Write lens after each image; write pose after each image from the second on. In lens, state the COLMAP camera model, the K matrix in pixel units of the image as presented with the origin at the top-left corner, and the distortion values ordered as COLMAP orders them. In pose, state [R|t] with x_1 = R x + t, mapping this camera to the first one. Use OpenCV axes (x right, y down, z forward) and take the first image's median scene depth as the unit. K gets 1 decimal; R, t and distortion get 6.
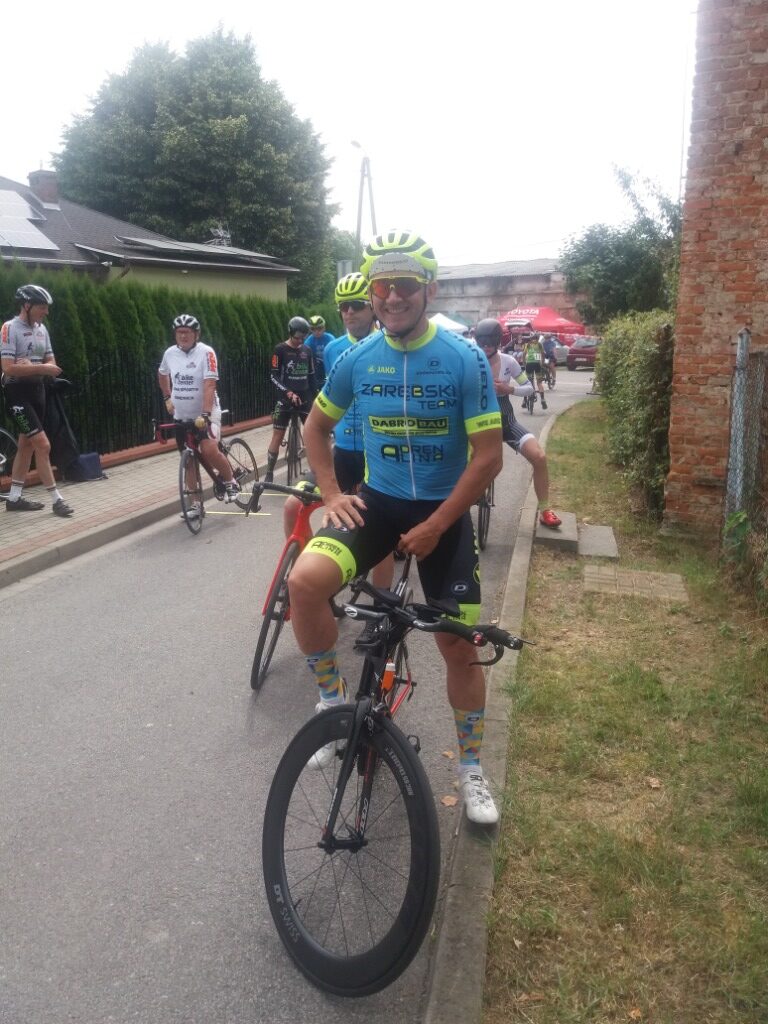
lens RADIAL K [[838.6, 0, 384.0], [0, 838.6, 512.0], [0, 0, 1]] dist [-0.020961, -0.000862]
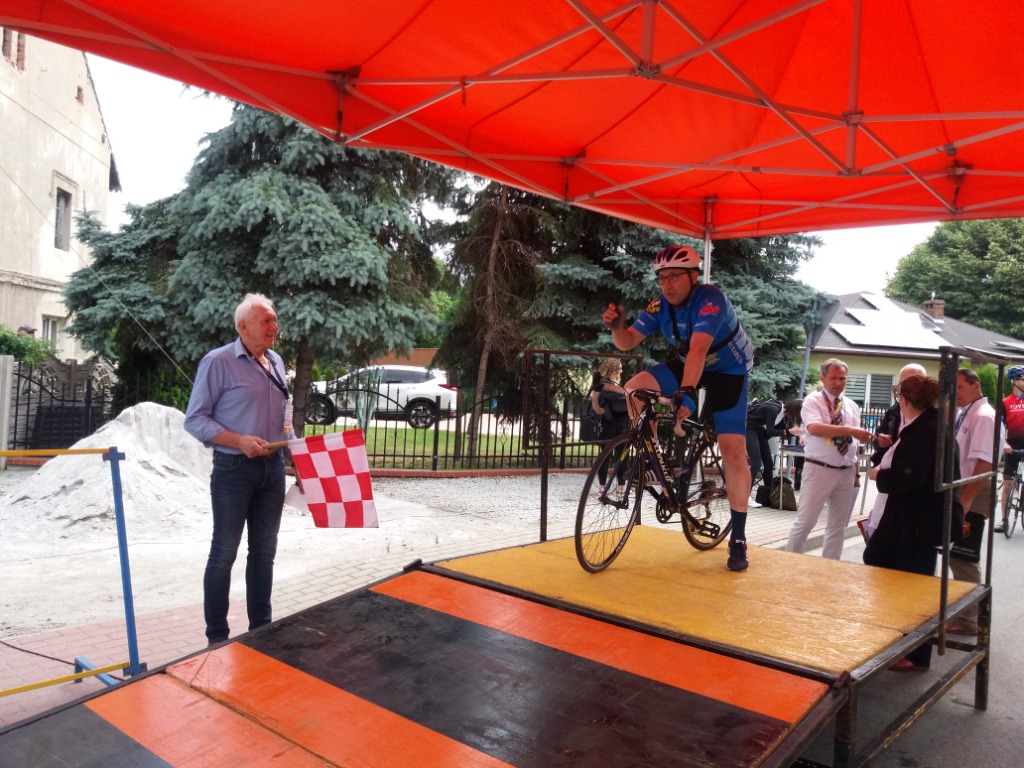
lens RADIAL K [[799.2, 0, 512.0], [0, 799.2, 384.0], [0, 0, 1]] dist [0.169674, -0.351552]
pose [[0.782611, 0.044481, -0.620919, -0.040643], [-0.180659, 0.970745, -0.158163, 0.098806], [0.595719, 0.235955, 0.767753, -0.440638]]
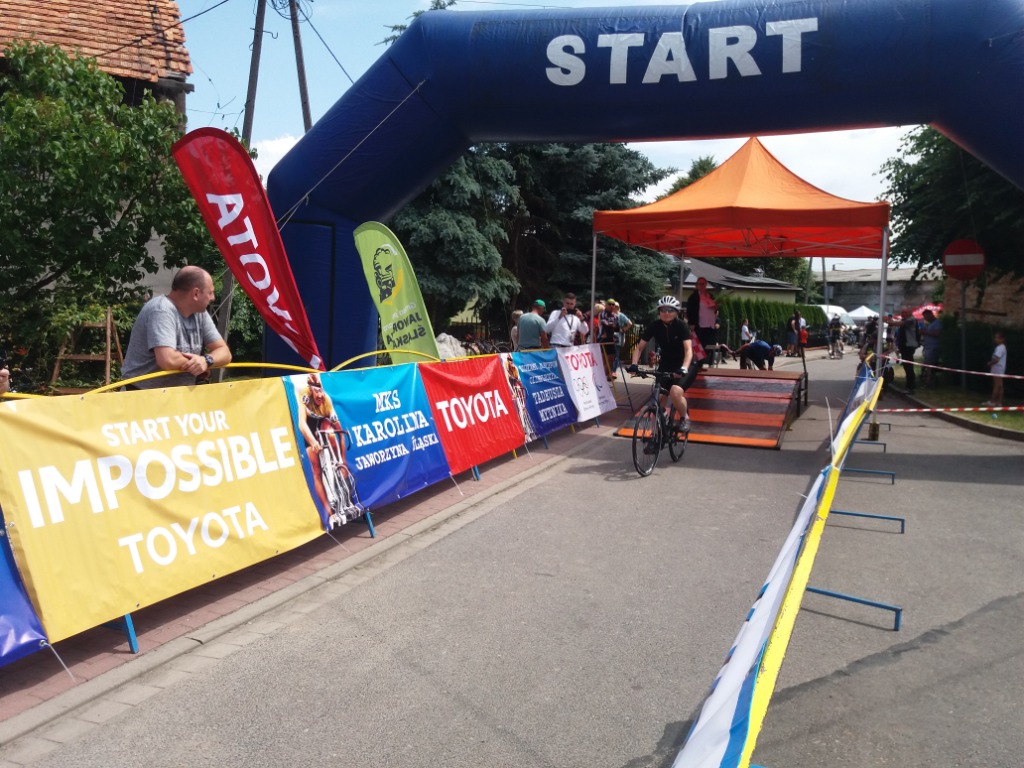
lens RADIAL K [[845.1, 0, 511.1], [0, 845.1, 399.0], [0, 0, 1]] dist [-0.009058, 0.000497]
pose [[0.947786, 0.054837, -0.314157, -0.078734], [-0.089099, 0.991410, -0.095750, 0.207586], [0.306208, 0.118741, 0.944530, -0.974068]]
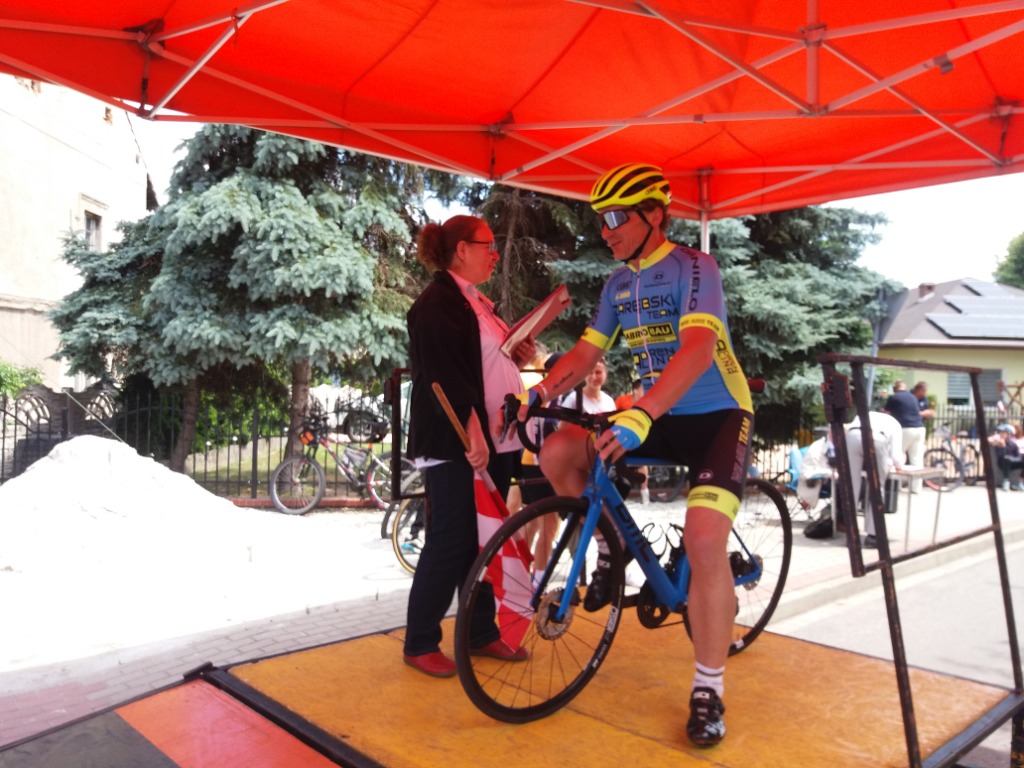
lens RADIAL K [[820.5, 0, 515.0], [0, 820.5, 402.2], [0, 0, 1]] dist [0.083651, -0.159095]
pose [[0.709847, 0.028826, -0.703766, -0.034144], [-0.164527, 0.978307, -0.125878, 0.079694], [0.684871, 0.205143, 0.699191, -0.377665]]
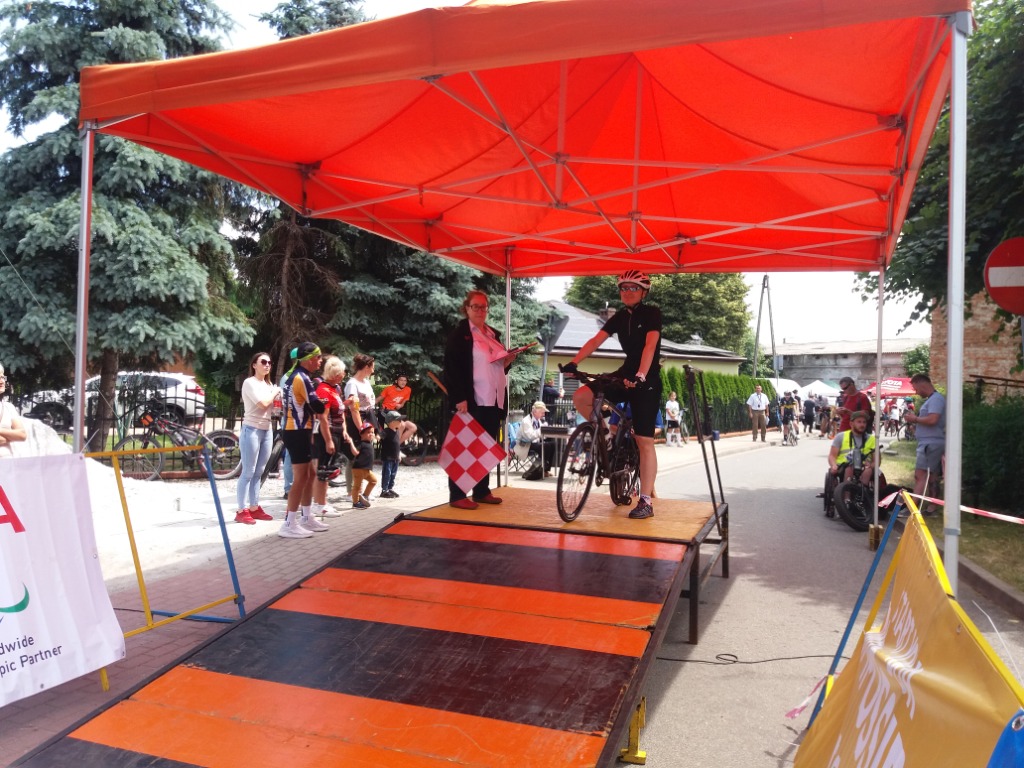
lens RADIAL K [[788.8, 0, 499.9], [0, 788.8, 387.3], [0, 0, 1]] dist [0.006745, -0.006053]
pose [[0.952427, 0.028921, -0.303391, -0.058888], [-0.093099, 0.975512, -0.199273, 0.118190], [0.290198, 0.218039, 0.931796, -0.538183]]
